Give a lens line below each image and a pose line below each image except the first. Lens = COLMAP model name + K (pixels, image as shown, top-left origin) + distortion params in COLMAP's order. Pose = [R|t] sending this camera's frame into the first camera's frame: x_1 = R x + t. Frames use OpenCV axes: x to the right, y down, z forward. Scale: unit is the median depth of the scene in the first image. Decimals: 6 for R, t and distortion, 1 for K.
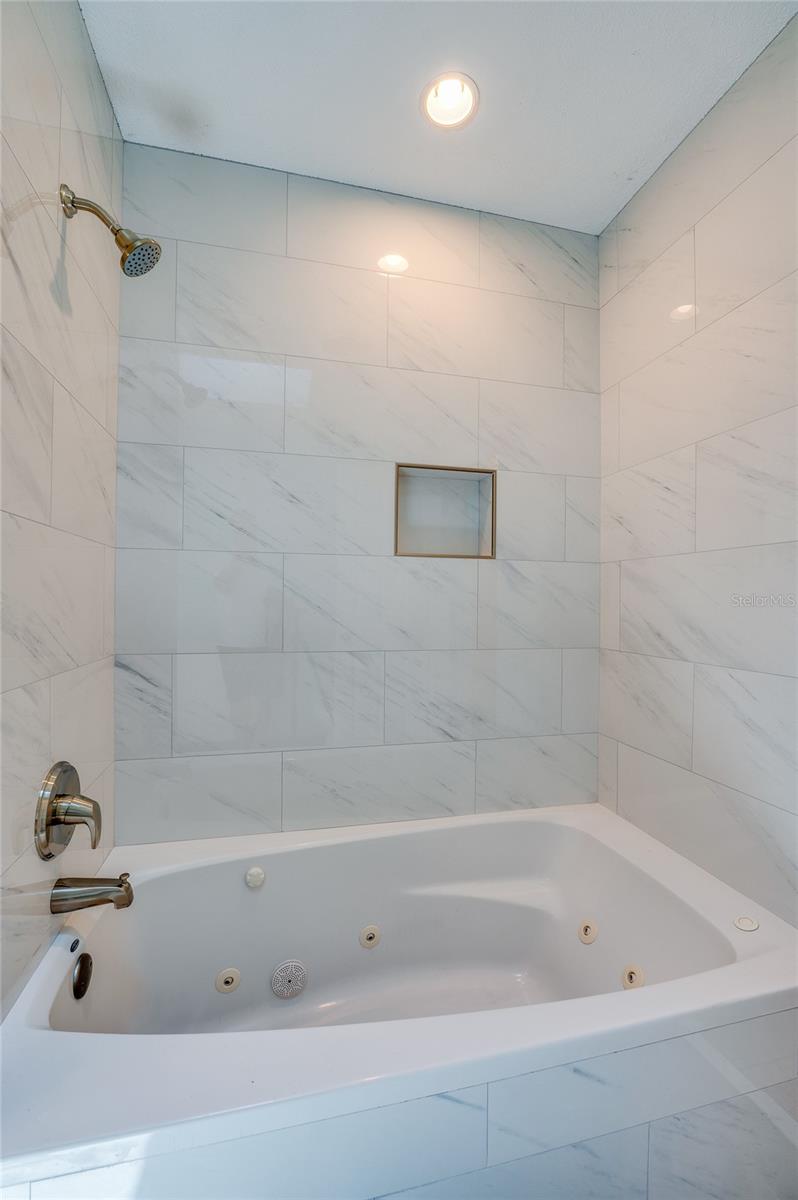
lens RADIAL K [[484.8, 0, 399.2], [0, 484.8, 602.6], [0, 0, 1]] dist [-0.016053, 0.000734]
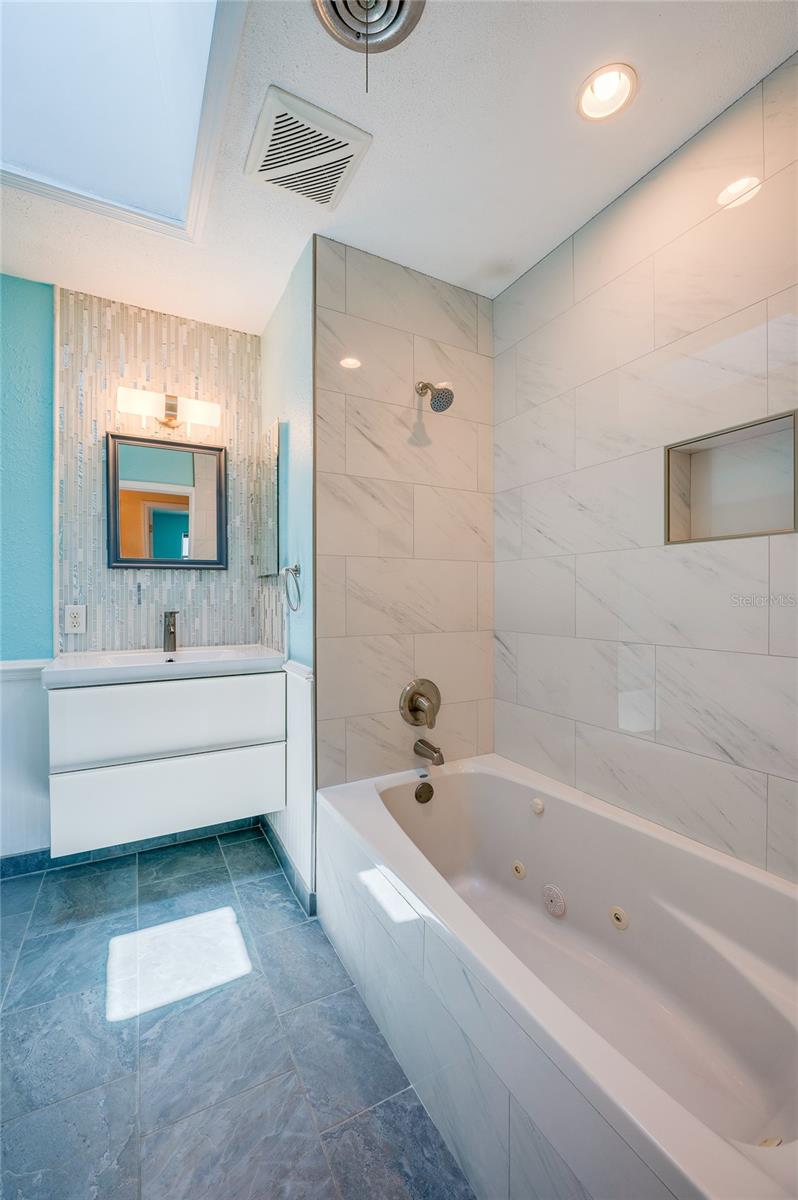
lens RADIAL K [[484.8, 0, 402.9], [0, 484.8, 599.3], [0, 0, 1]] dist [-0.016053, 0.000734]
pose [[0.276987, -0.003843, -0.960866, 0.795383], [0.001398, 0.999993, -0.003597, 0.012535], [0.960873, -0.000347, 0.276990, 0.263757]]
